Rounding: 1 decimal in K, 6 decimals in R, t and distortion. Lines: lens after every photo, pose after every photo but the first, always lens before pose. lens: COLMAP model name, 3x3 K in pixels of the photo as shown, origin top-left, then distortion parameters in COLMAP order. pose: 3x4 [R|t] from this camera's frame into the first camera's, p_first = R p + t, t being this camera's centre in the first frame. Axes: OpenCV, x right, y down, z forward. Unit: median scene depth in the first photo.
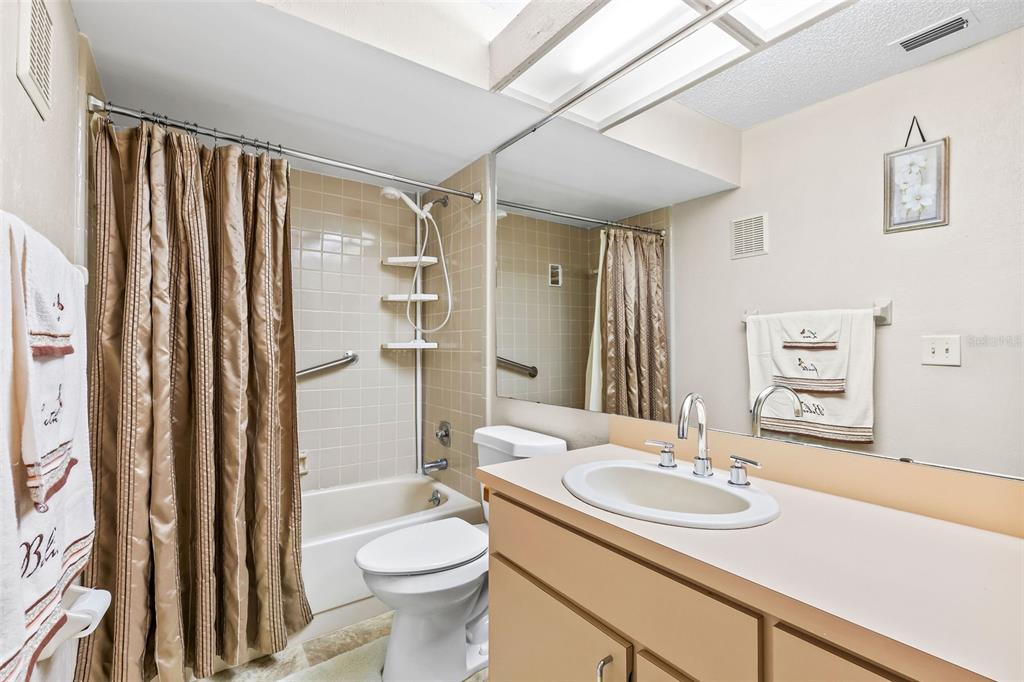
lens RADIAL K [[464.5, 0, 513.8], [0, 464.5, 340.2], [0, 0, 1]] dist [0.008806, -0.003044]
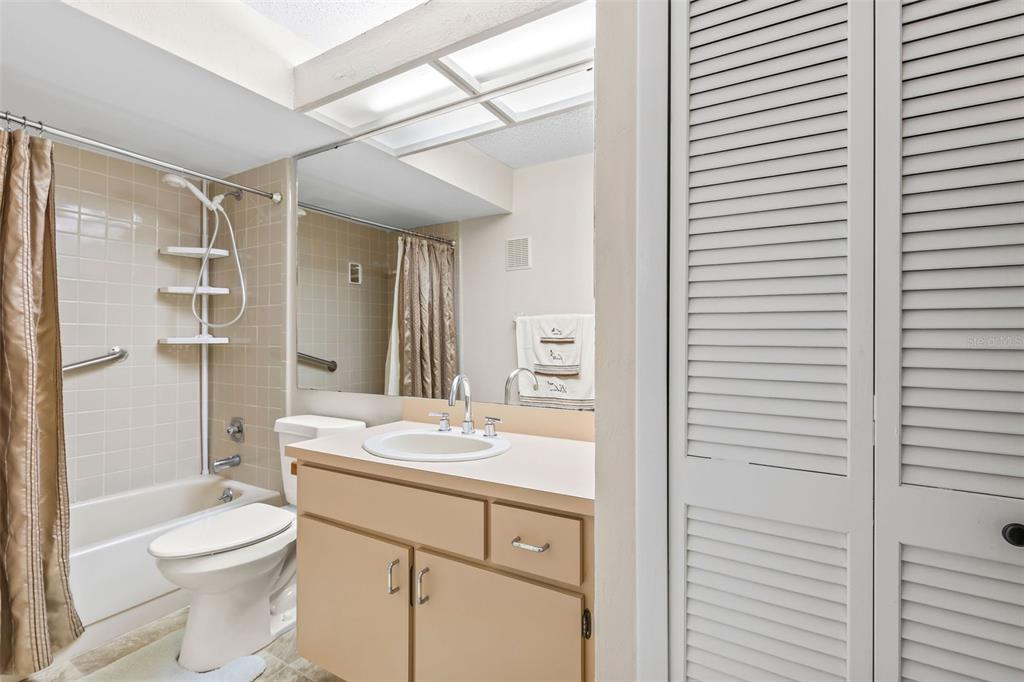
lens RADIAL K [[464.5, 0, 512.2], [0, 464.5, 339.0], [0, 0, 1]] dist [0.008806, -0.003044]
pose [[0.914074, 0.001273, 0.405546, -0.019224], [-0.004464, 0.999966, 0.006921, -0.001352], [-0.405523, -0.008137, 0.914049, -0.163180]]
